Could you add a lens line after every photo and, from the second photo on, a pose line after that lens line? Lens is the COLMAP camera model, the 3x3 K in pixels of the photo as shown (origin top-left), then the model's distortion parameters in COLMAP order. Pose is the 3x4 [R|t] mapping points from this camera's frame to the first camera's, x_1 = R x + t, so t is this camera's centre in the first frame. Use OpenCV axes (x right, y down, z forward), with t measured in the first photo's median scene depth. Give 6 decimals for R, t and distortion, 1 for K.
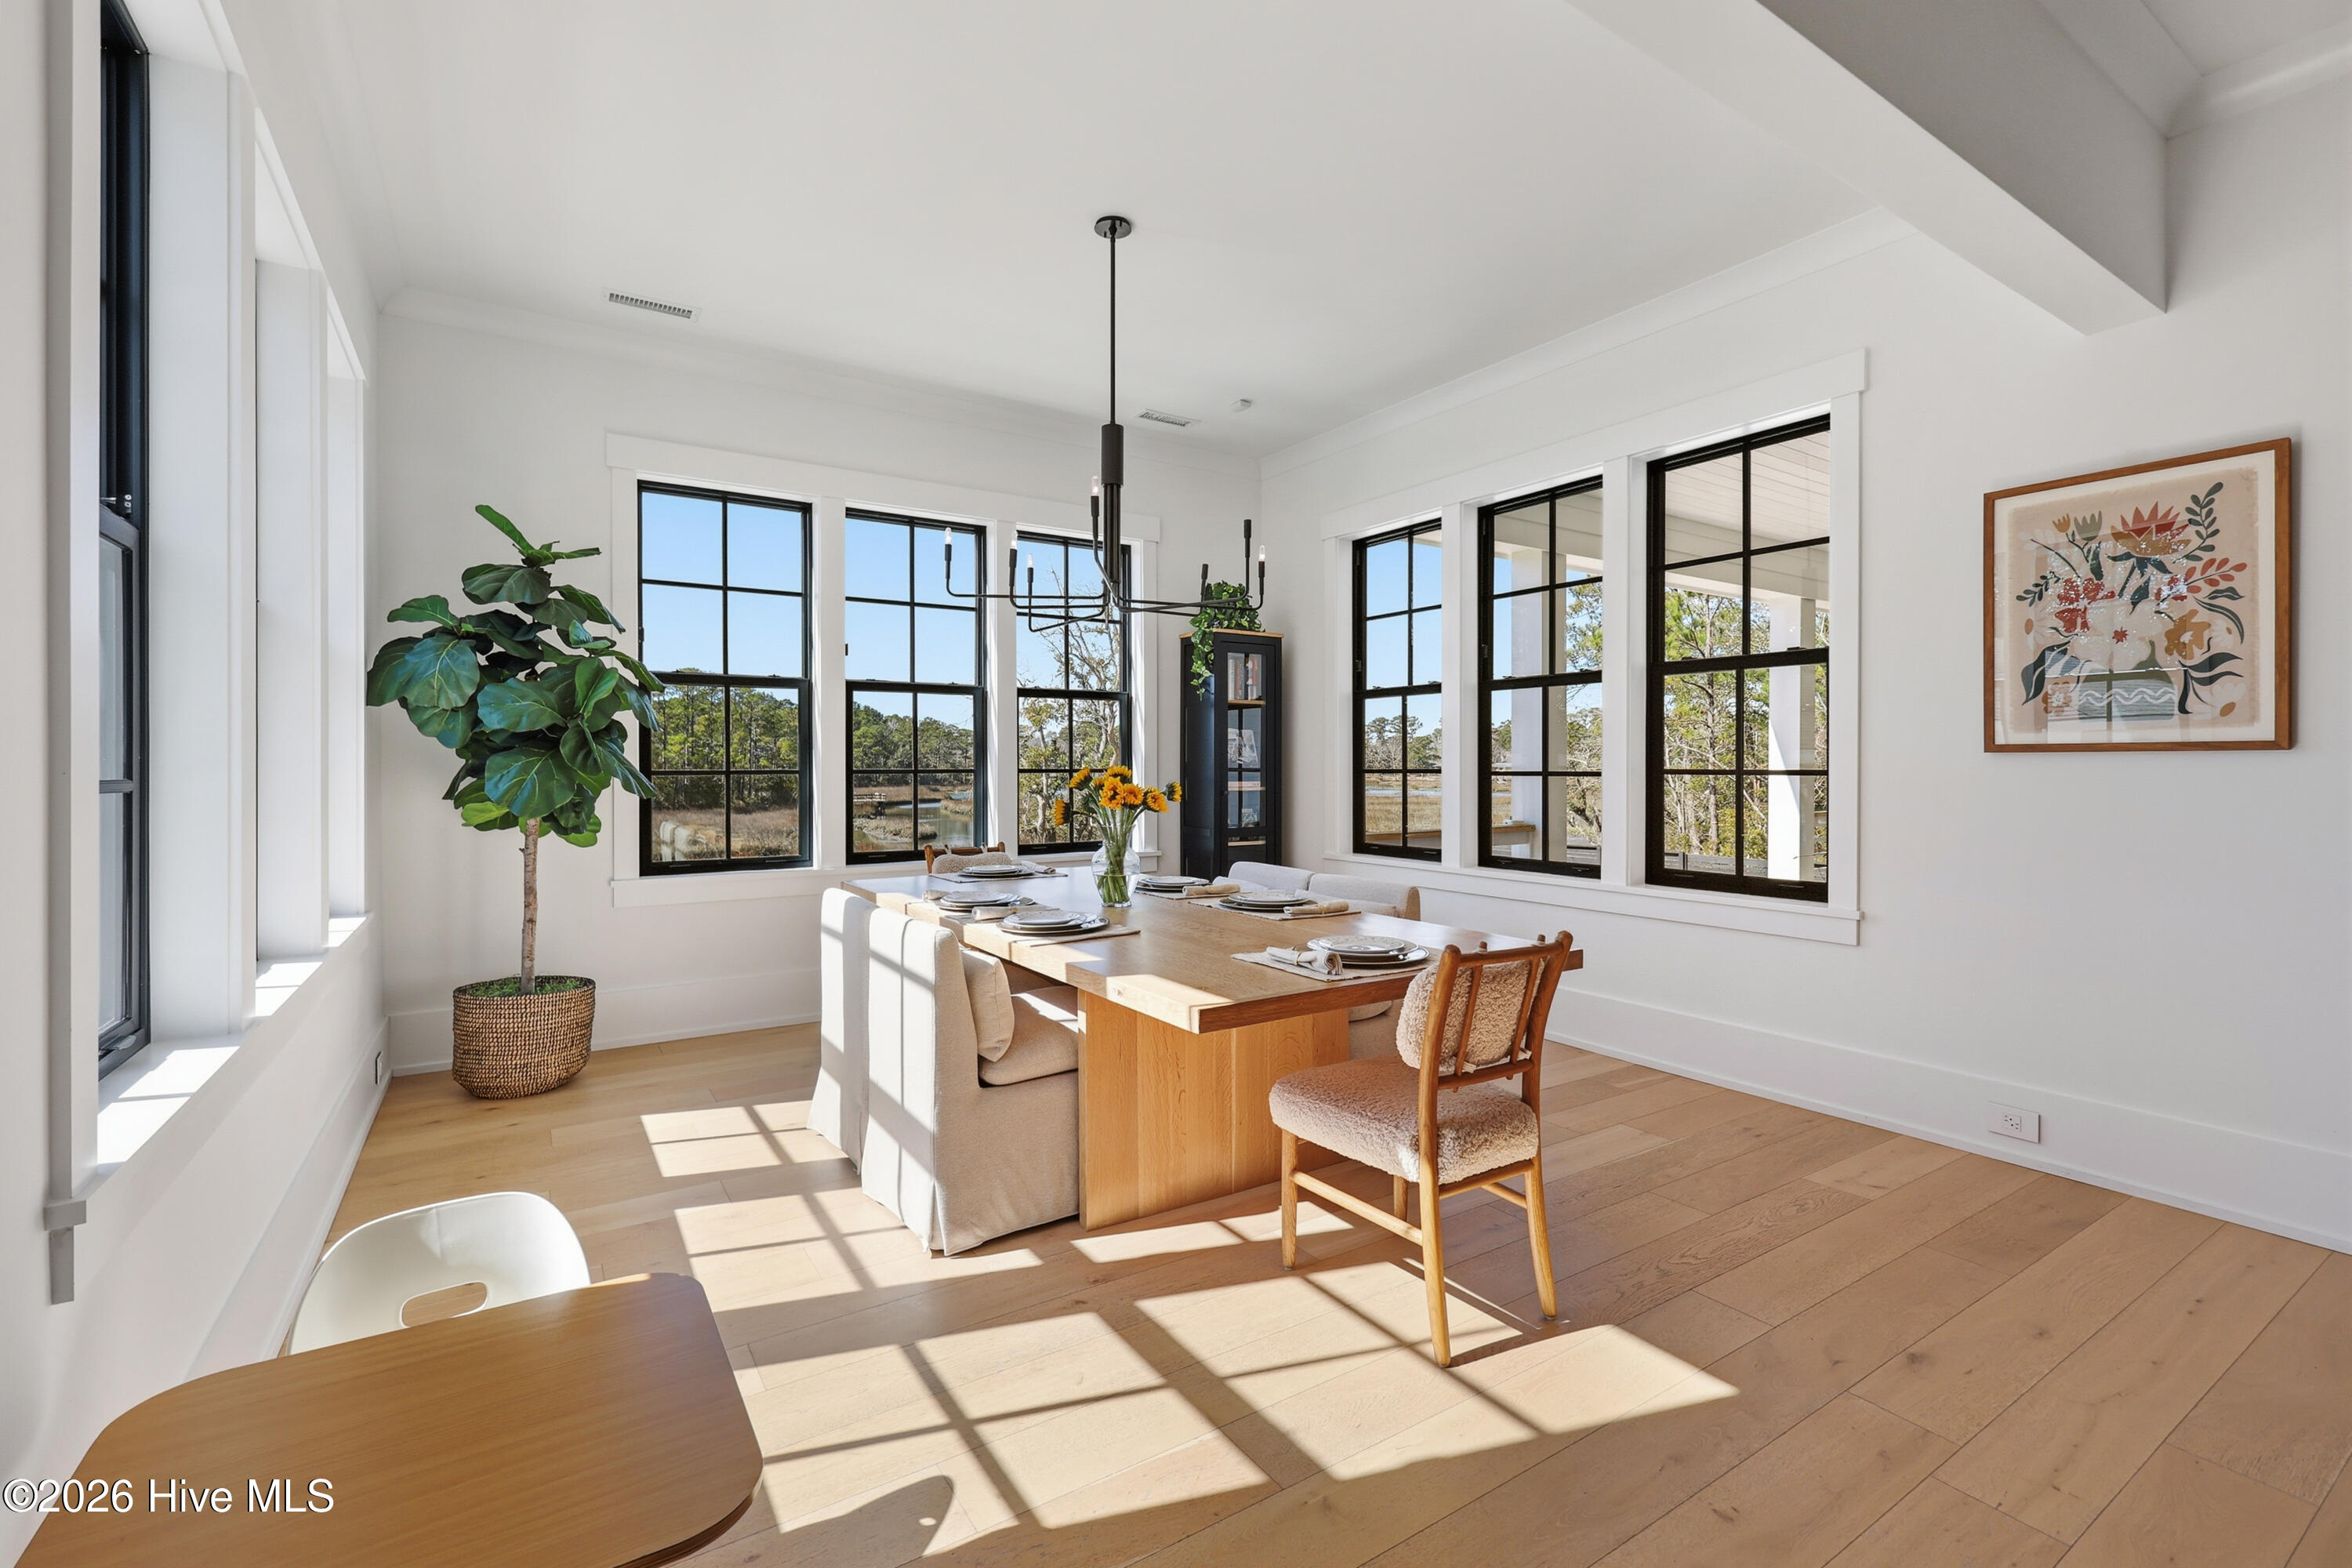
lens RADIAL K [[1023.2, 0, 1178.5], [0, 1023.2, 776.0], [0, 0, 1]] dist [0.005085, -0.000162]
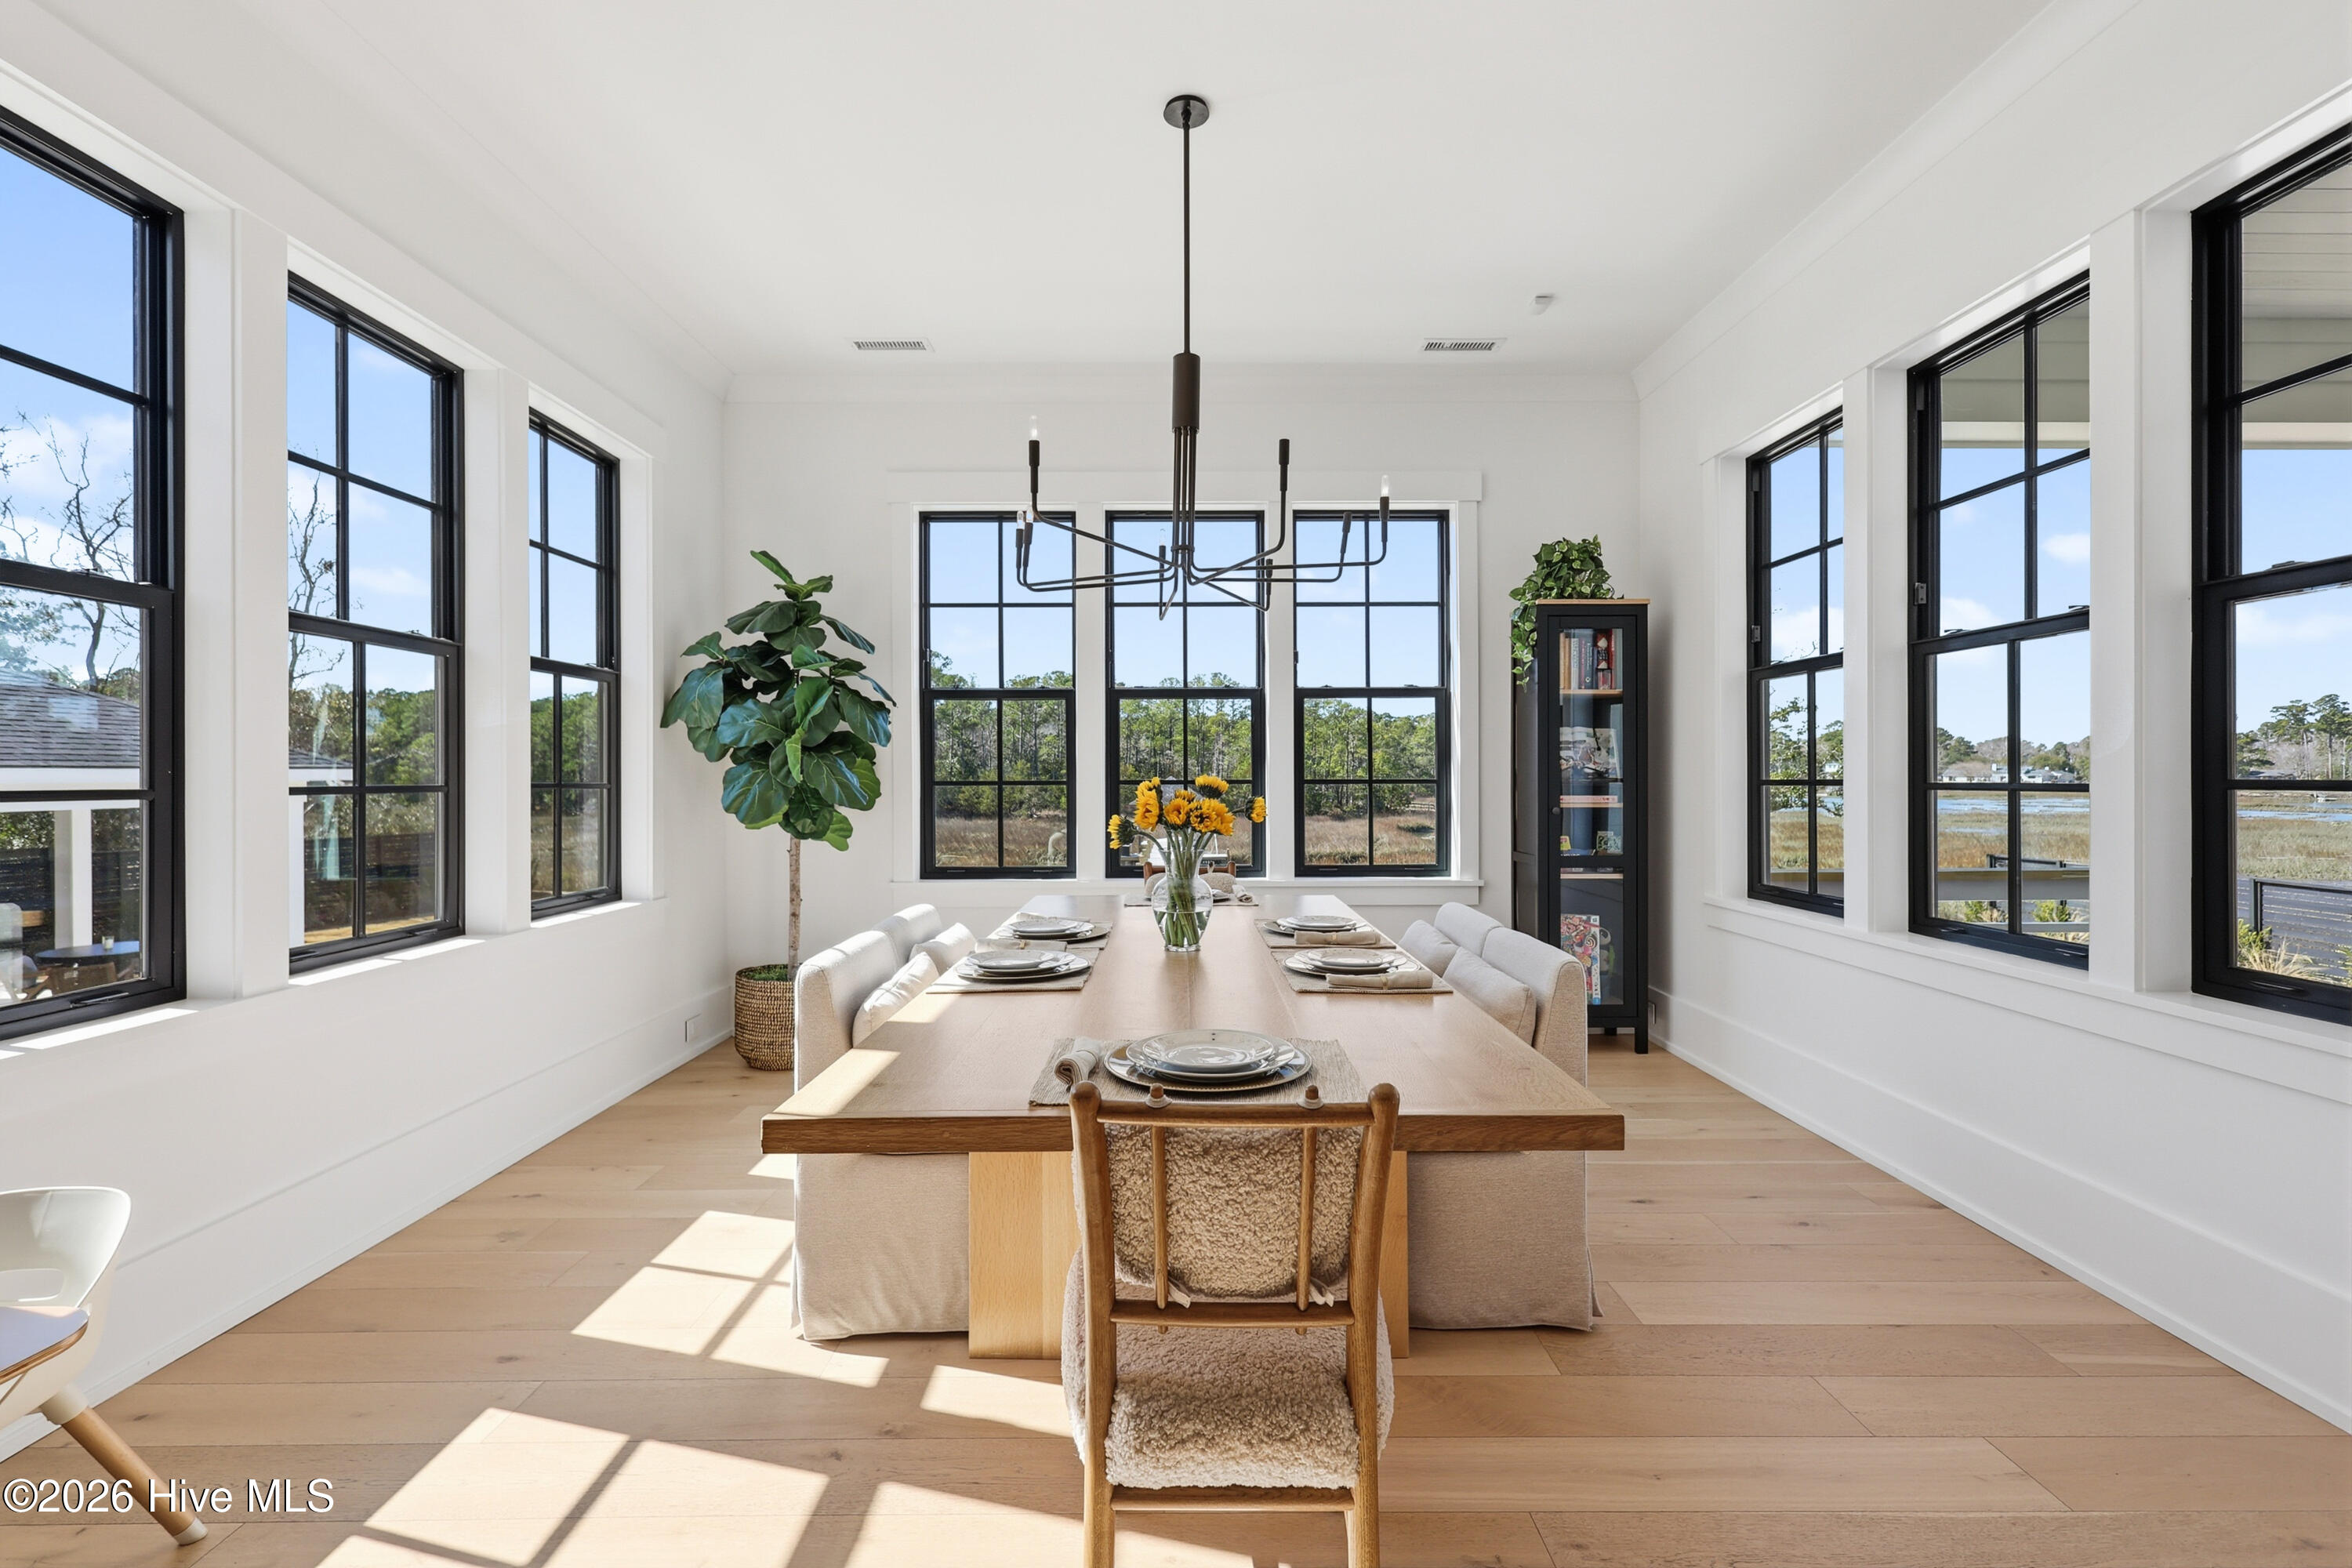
lens RADIAL K [[1023.2, 0, 1178.5], [0, 1023.2, 776.0], [0, 0, 1]] dist [0.005085, -0.000162]
pose [[0.841415, -0.001497, -0.540388, 0.301086], [-0.002249, 0.999978, -0.006271, -0.004474], [0.540385, 0.006492, 0.841393, 0.254396]]
